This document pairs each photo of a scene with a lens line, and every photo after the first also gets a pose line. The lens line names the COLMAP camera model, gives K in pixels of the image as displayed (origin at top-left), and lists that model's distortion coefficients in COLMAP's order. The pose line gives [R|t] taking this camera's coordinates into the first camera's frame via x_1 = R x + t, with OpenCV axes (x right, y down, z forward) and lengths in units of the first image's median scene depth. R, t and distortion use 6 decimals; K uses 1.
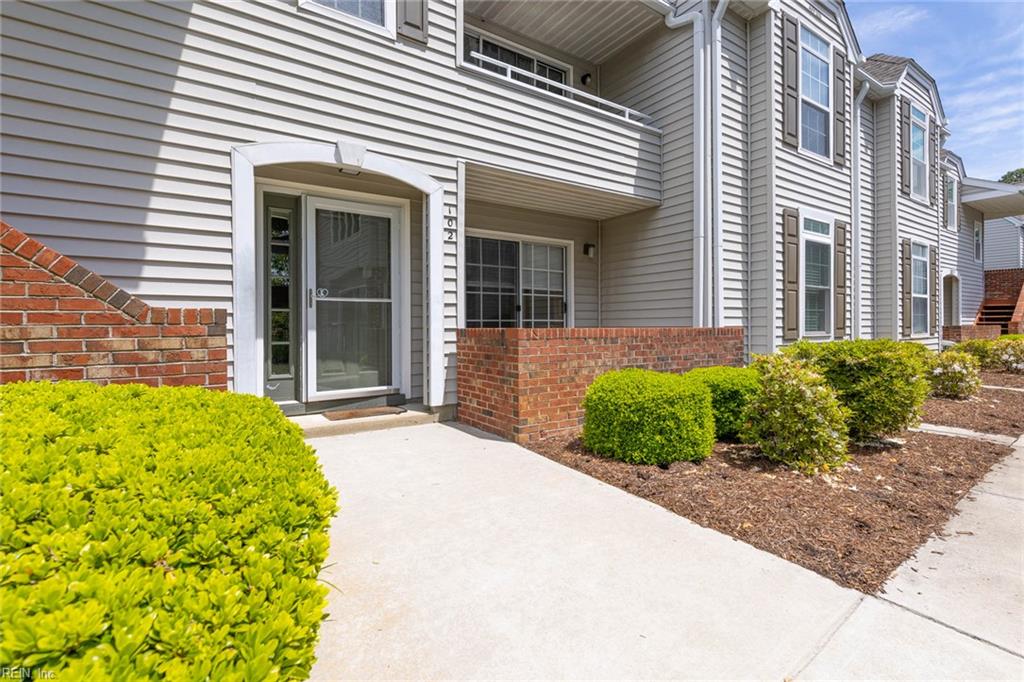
lens RADIAL K [[439.5, 0, 536.0], [0, 439.5, 315.5], [0, 0, 1]] dist [0.002451, 0.000246]
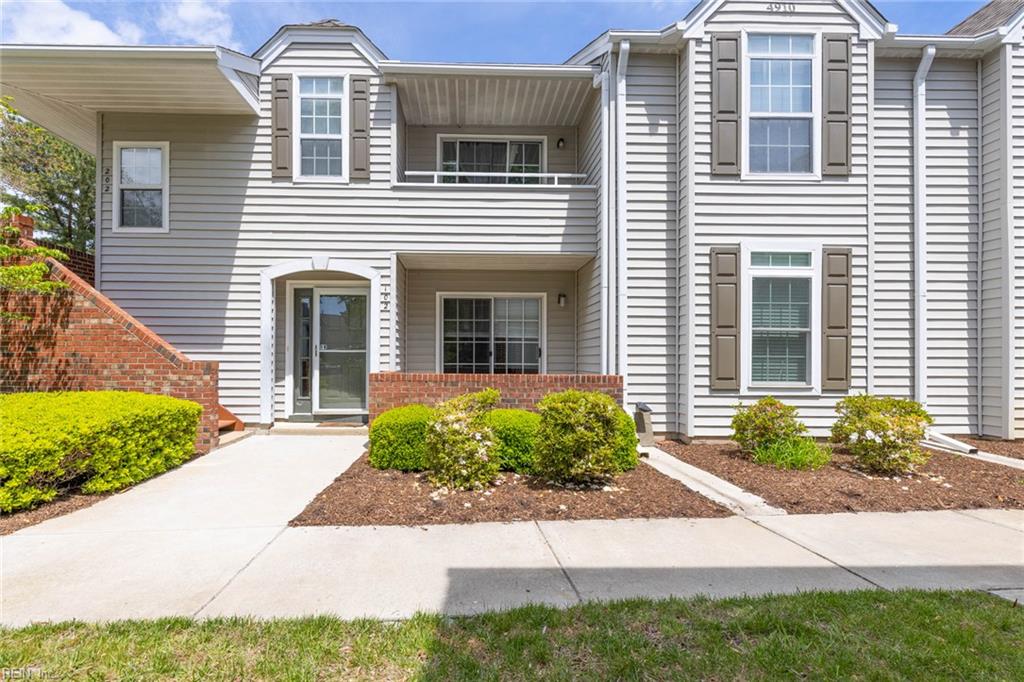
lens RADIAL K [[452.6, 0, 510.2], [0, 452.6, 346.1], [0, 0, 1]] dist [-0.001742, -0.000311]
pose [[0.845370, -0.006270, -0.534144, 0.919524], [0.002916, 0.999970, -0.007123, -0.039290], [0.534173, 0.004464, 0.845363, -0.029630]]
